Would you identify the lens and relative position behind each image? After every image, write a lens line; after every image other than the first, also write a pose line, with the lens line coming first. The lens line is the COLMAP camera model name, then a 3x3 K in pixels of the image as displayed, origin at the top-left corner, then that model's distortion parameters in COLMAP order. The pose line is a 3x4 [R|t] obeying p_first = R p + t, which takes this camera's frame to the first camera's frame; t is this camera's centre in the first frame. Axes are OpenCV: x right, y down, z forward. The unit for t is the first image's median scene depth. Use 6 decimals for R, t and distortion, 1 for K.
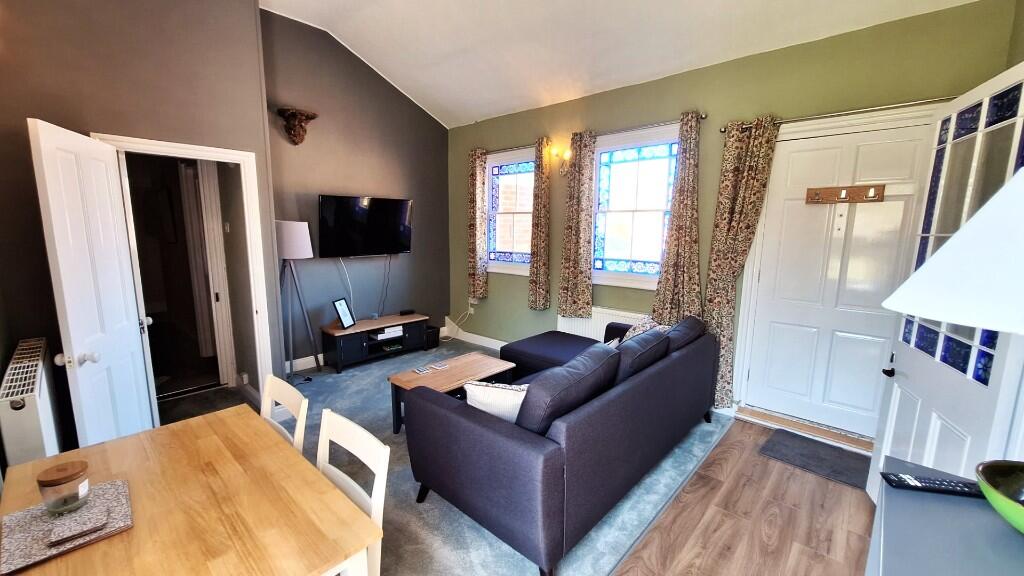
lens RADIAL K [[409.1, 0, 504.3], [0, 409.1, 289.9], [0, 0, 1]] dist [-0.001808, 0.000817]
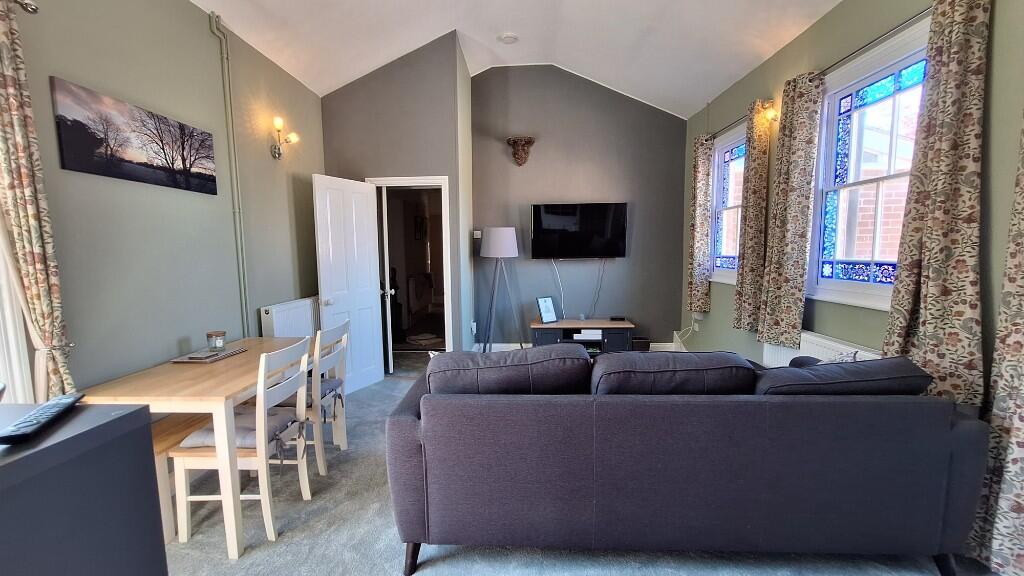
lens RADIAL K [[409.1, 0, 505.6], [0, 409.1, 292.0], [0, 0, 1]] dist [-0.001808, 0.000817]
pose [[0.648950, 0.062527, -0.758257, 0.398821], [-0.096692, 0.995314, -0.000678, 0.022385], [0.754662, 0.073757, 0.651955, 0.197742]]
